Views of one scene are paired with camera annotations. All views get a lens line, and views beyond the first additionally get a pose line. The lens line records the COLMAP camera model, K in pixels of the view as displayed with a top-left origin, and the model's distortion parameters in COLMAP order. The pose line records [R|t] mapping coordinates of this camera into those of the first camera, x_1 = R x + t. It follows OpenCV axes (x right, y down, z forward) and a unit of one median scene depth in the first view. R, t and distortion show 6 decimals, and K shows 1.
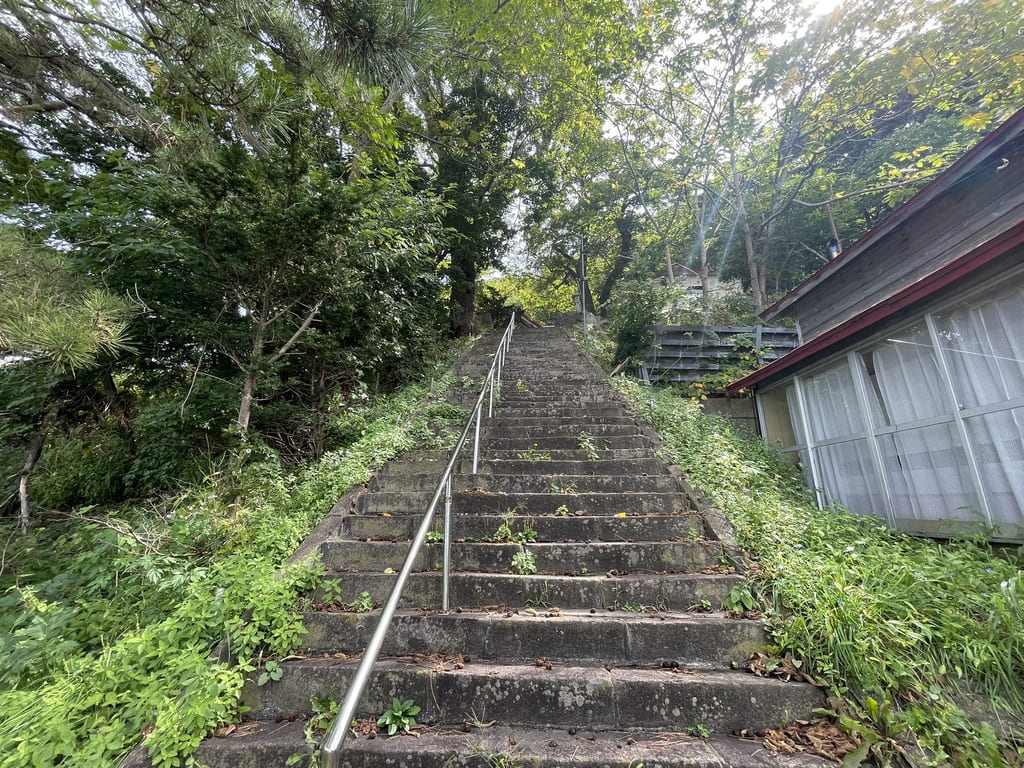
lens RADIAL K [[410.8, 0, 512.0], [0, 410.8, 384.0], [0, 0, 1]] dist [0.001268, 0.000241]
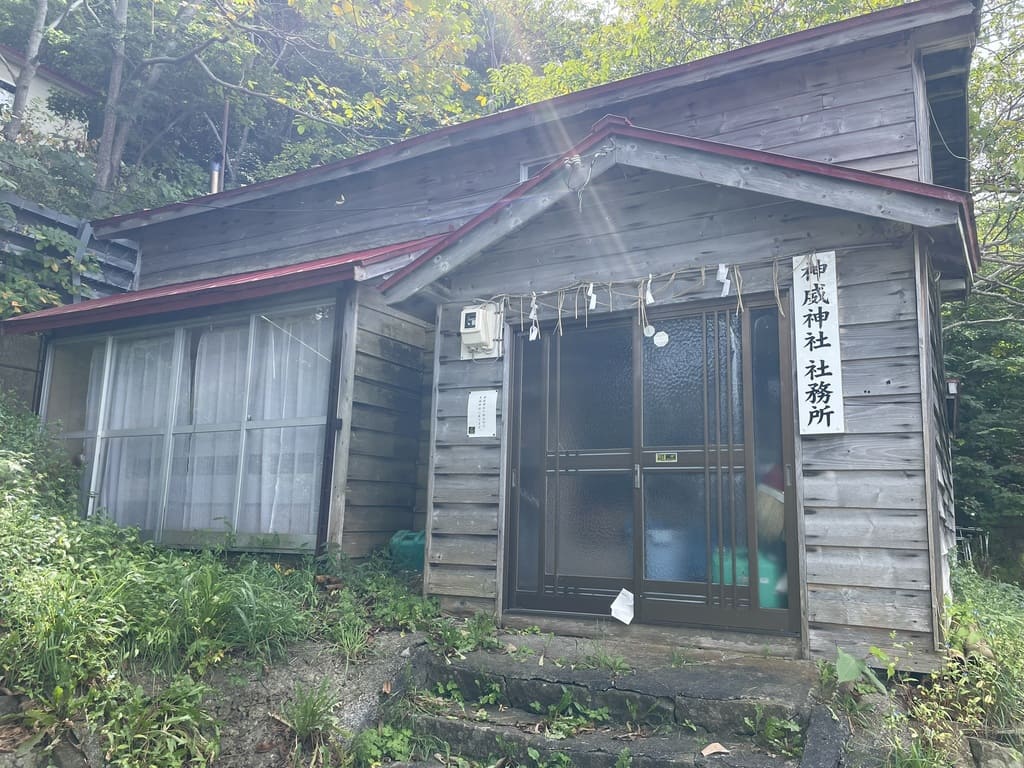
lens RADIAL K [[773.9, 0, 512.0], [0, 773.9, 384.0], [0, 0, 1]] dist [0.087454, -0.118053]
pose [[0.460615, 0.161834, 0.872722, -0.146999], [-0.266341, 0.963129, -0.038026, -0.069924], [-0.846697, -0.214926, 0.486734, -0.243134]]
